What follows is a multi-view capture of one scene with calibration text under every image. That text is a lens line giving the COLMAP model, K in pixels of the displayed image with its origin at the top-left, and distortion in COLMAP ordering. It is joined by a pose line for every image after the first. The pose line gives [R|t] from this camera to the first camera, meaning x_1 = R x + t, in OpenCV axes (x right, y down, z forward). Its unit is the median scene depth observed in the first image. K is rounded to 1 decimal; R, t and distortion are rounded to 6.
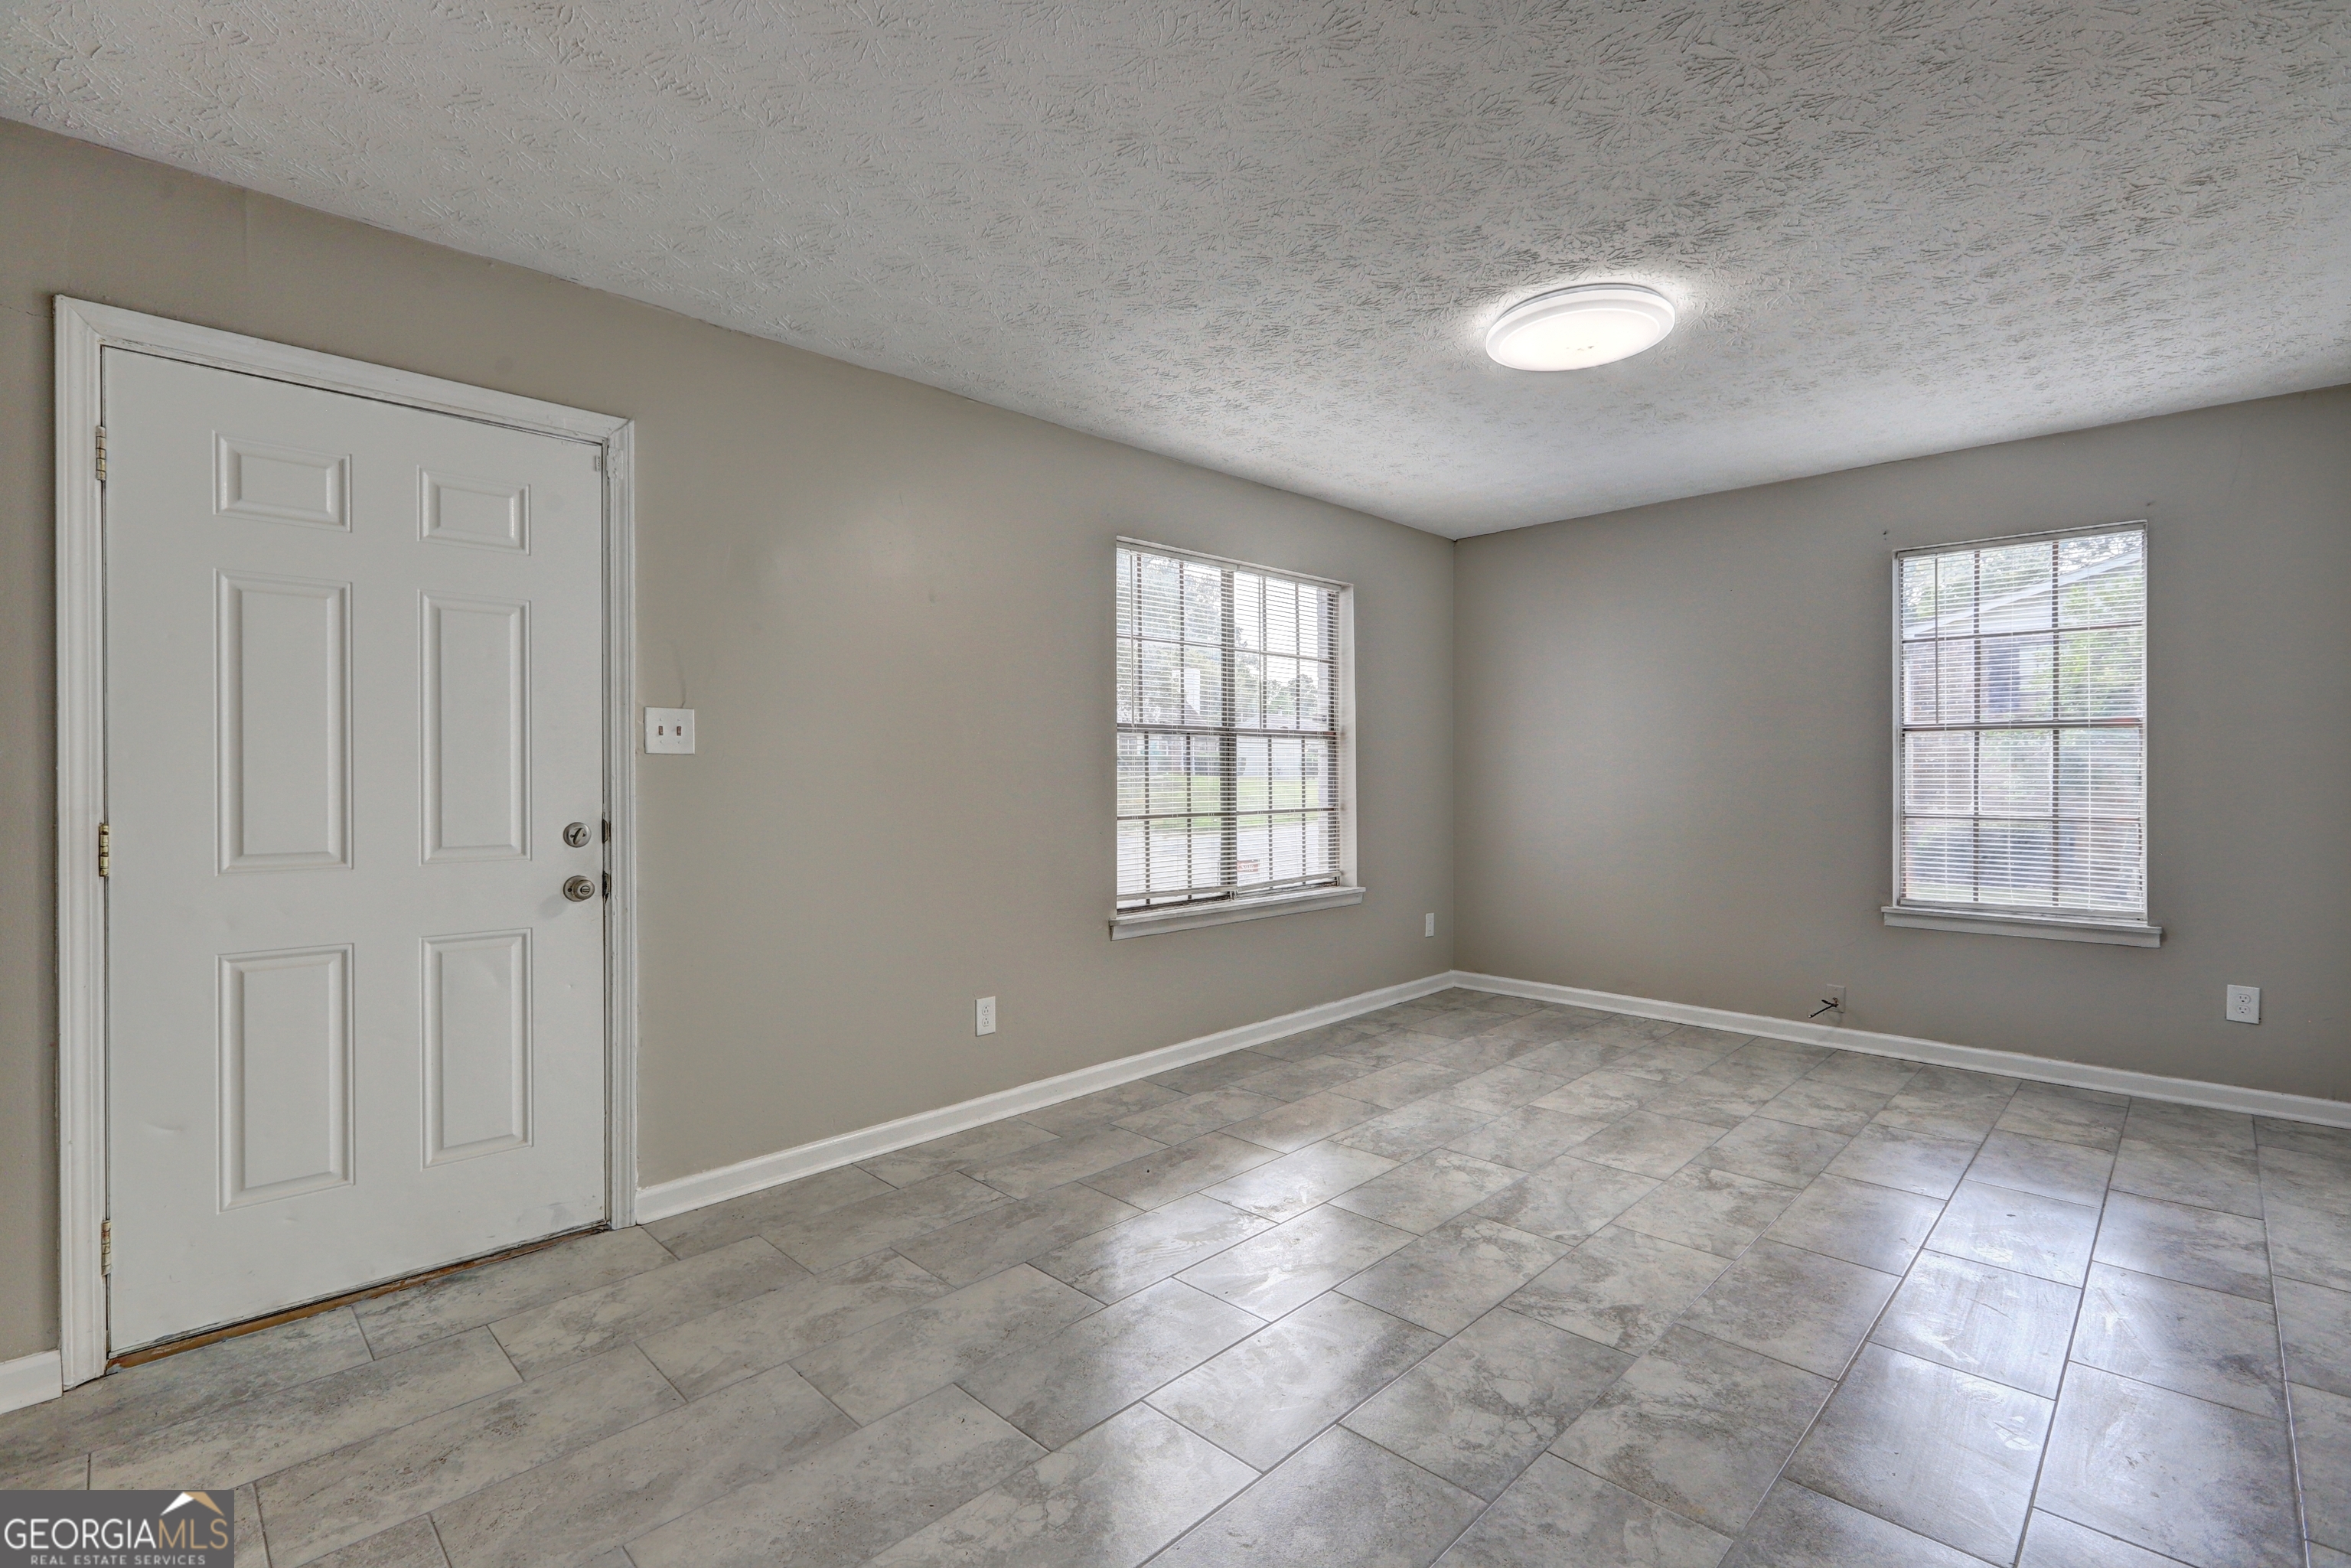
lens RADIAL K [[1061.8, 0, 1162.1], [0, 1061.8, 779.7], [0, 0, 1]] dist [-0.001330, 0.000246]
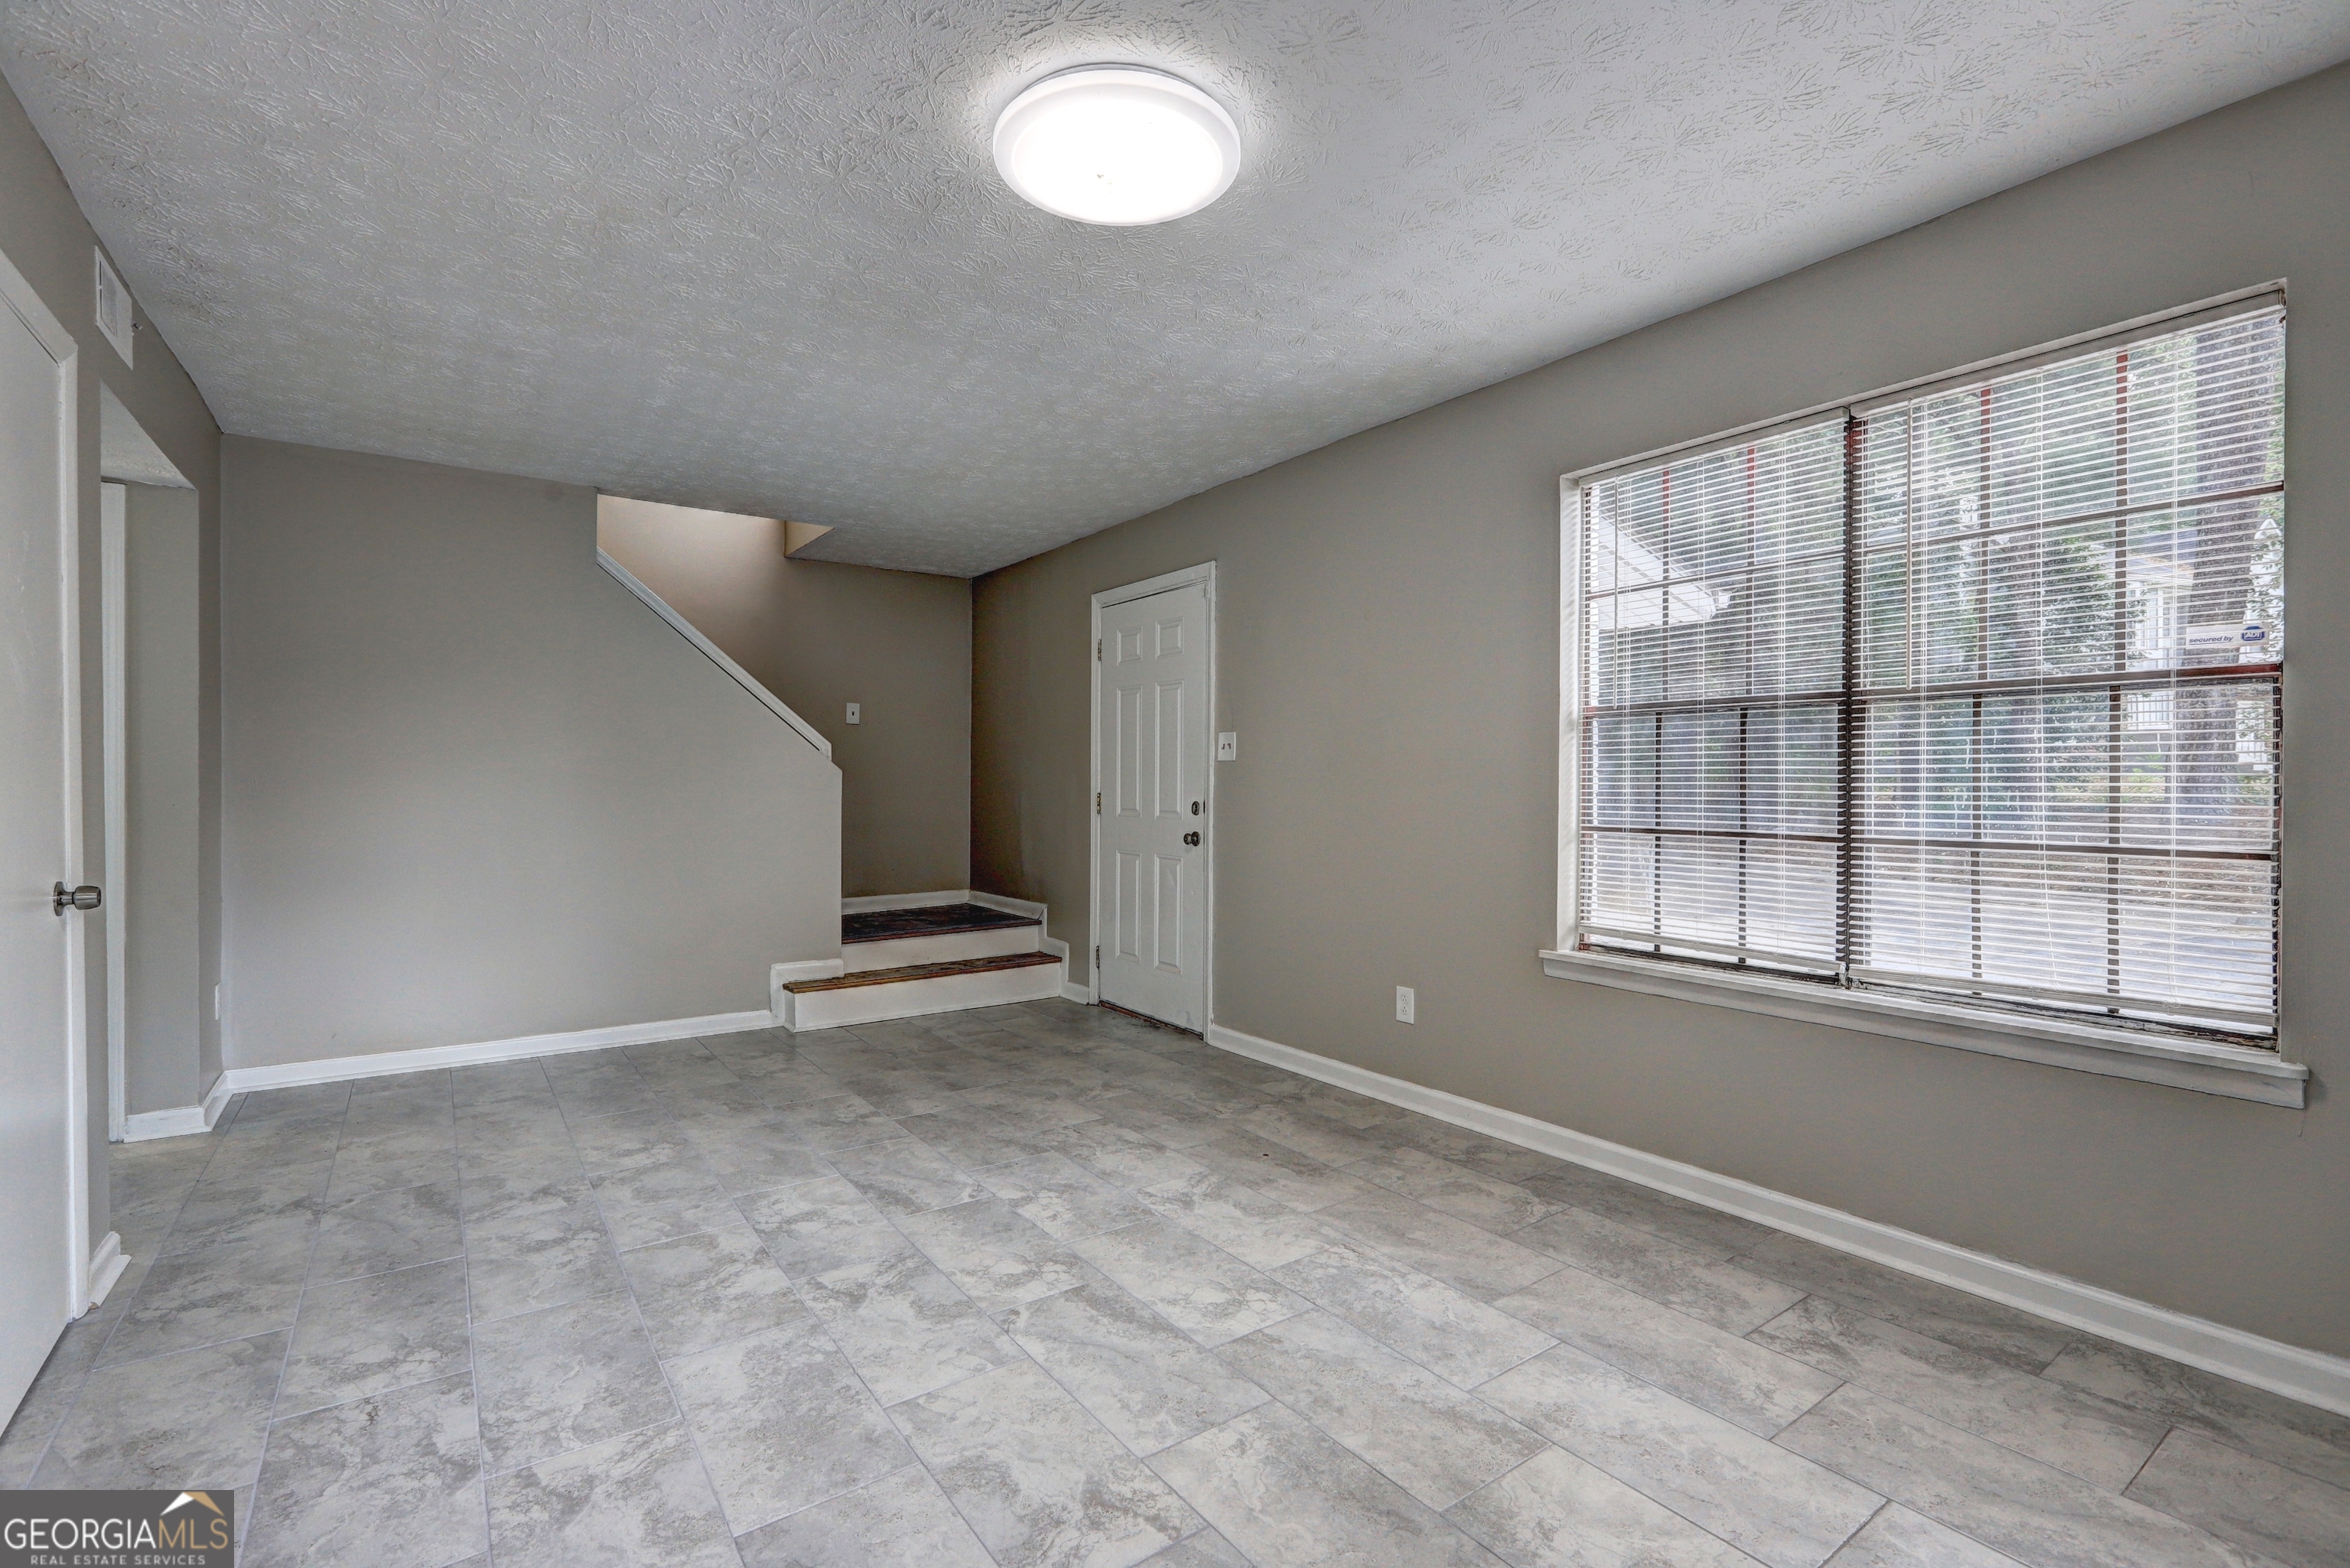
lens RADIAL K [[1061.4, 0, 1177.6], [0, 1061.4, 779.1], [0, 0, 1]] dist [-0.001330, 0.000246]
pose [[-0.167975, 0.005084, -0.985778, 0.963410], [-0.001593, 0.999984, 0.005429, -0.004392], [0.985790, 0.002482, -0.167964, 1.025097]]
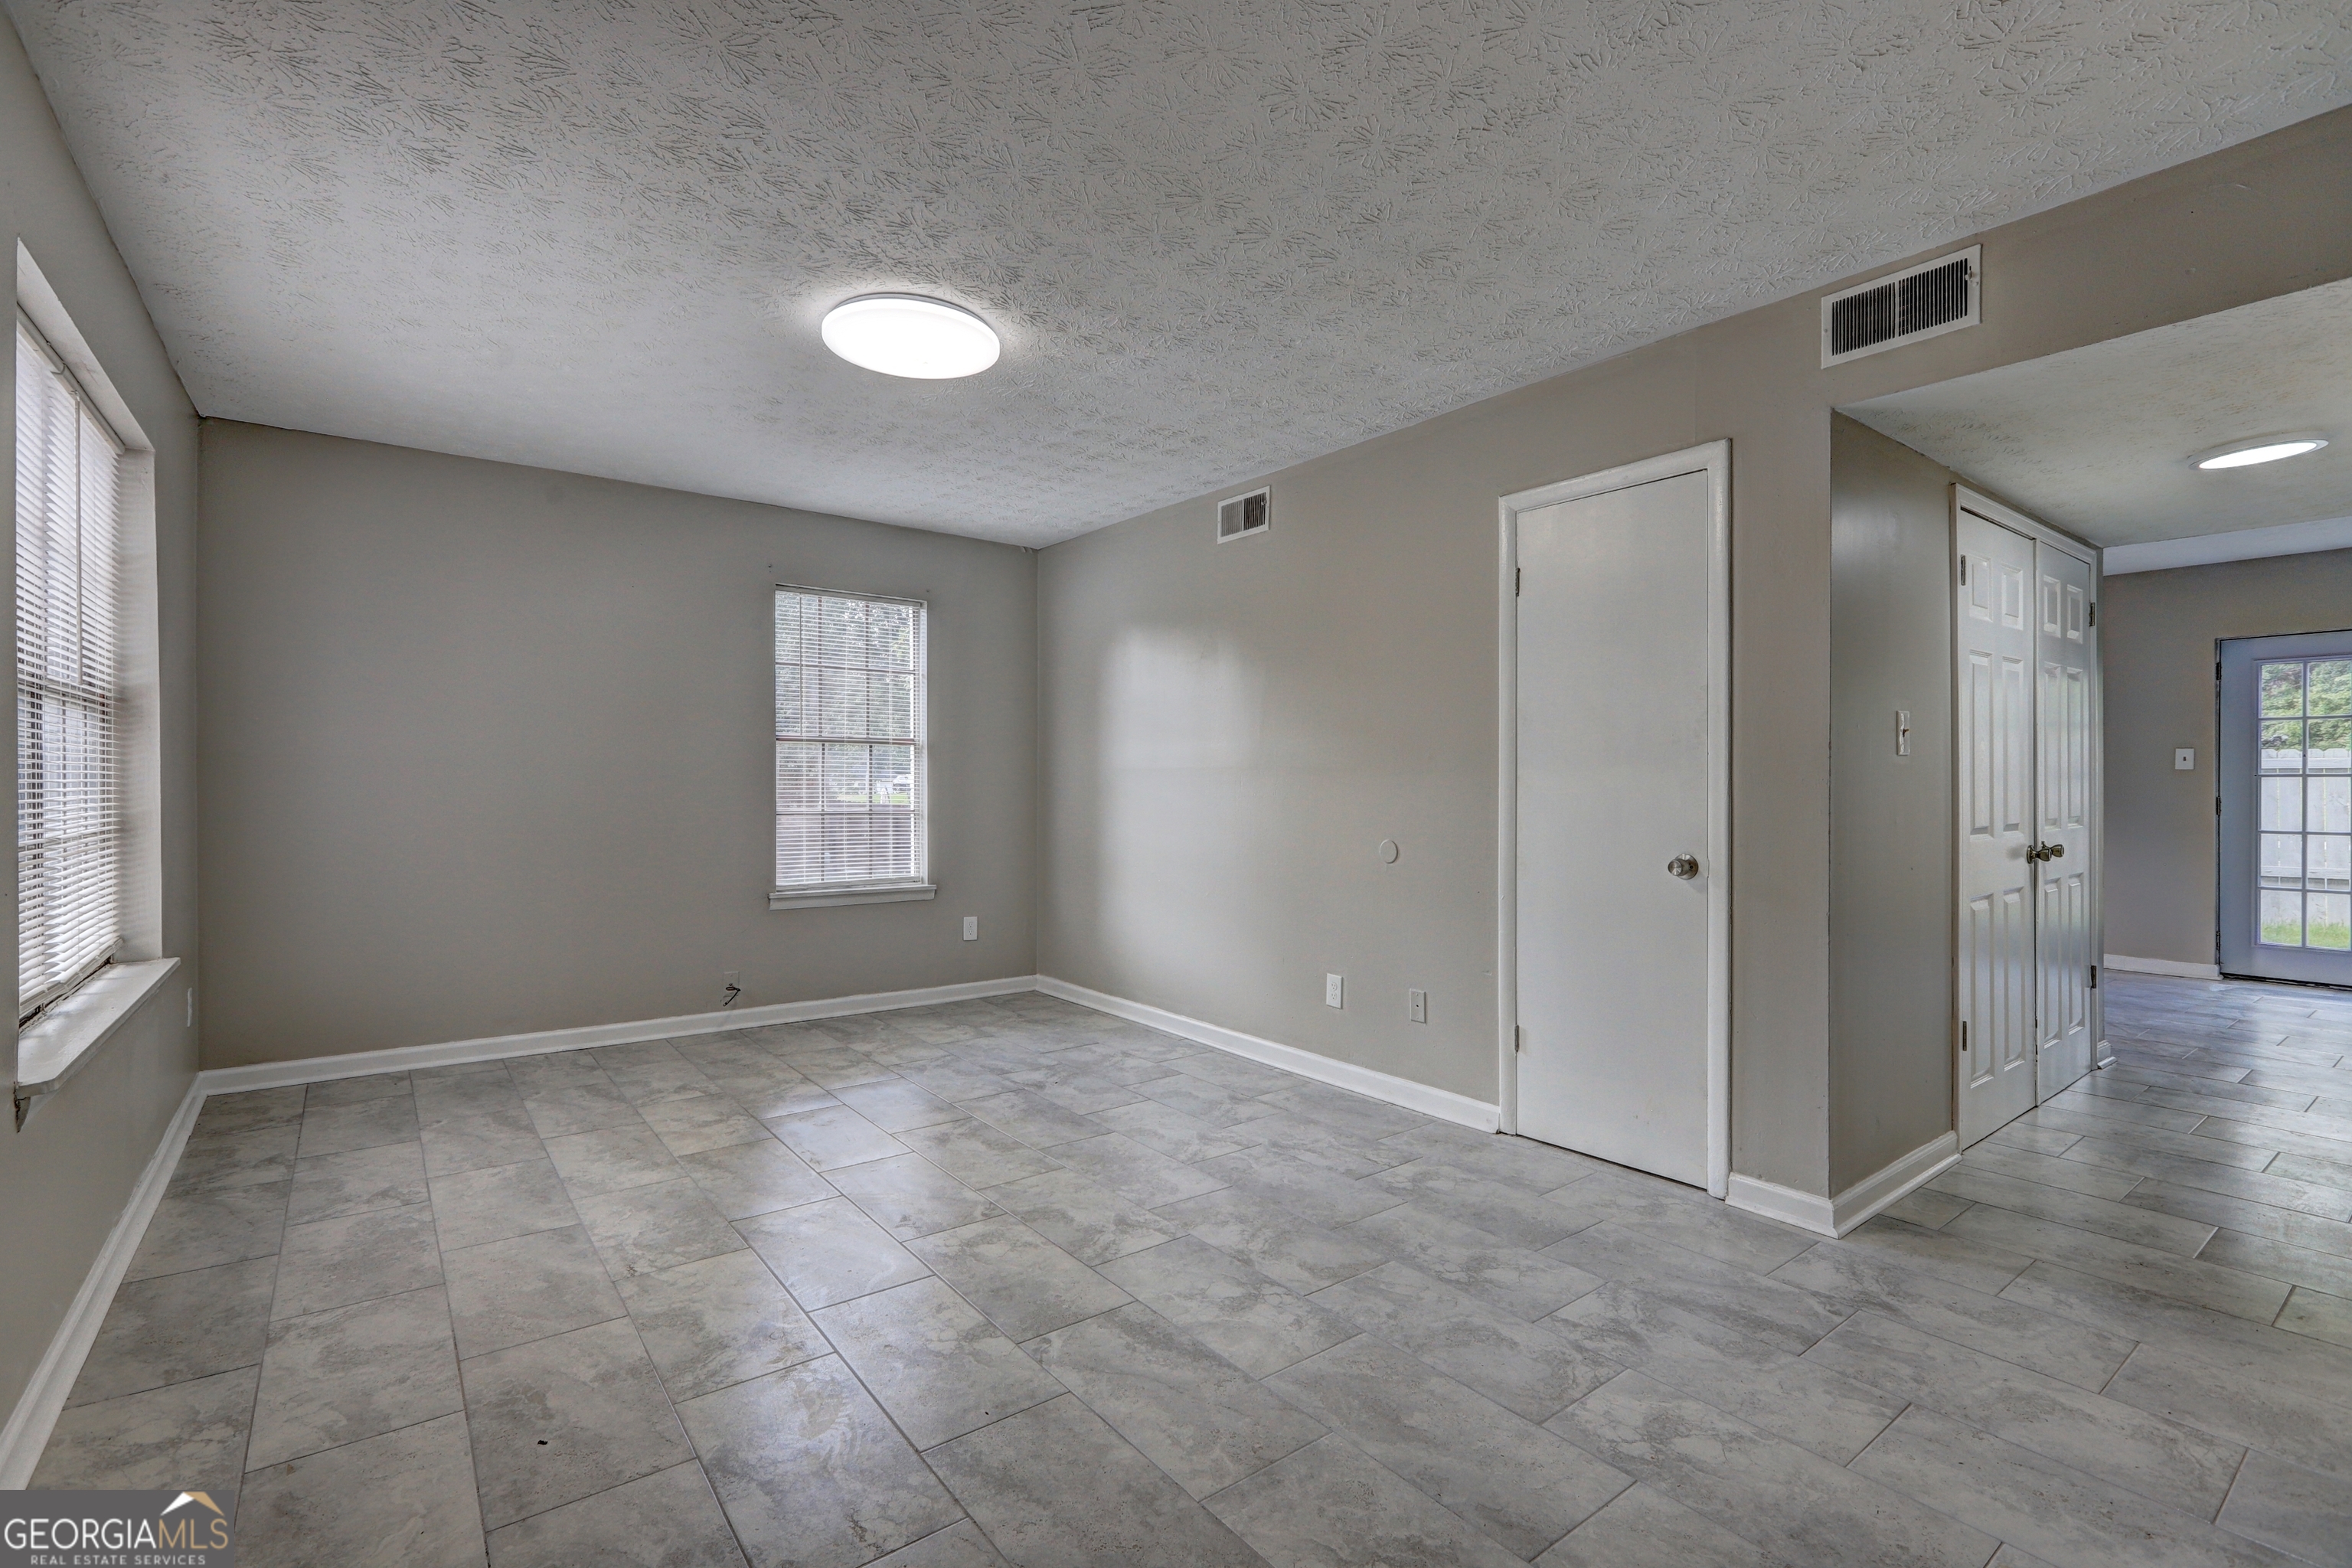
lens RADIAL K [[1062.3, 0, 1189.2], [0, 1062.3, 787.5], [0, 0, 1]] dist [-0.001330, 0.000246]
pose [[0.121725, -0.000376, 0.992564, -0.519607], [-0.000451, 1.000000, 0.000434, 0.005819], [-0.992564, -0.000501, 0.121725, 0.540973]]
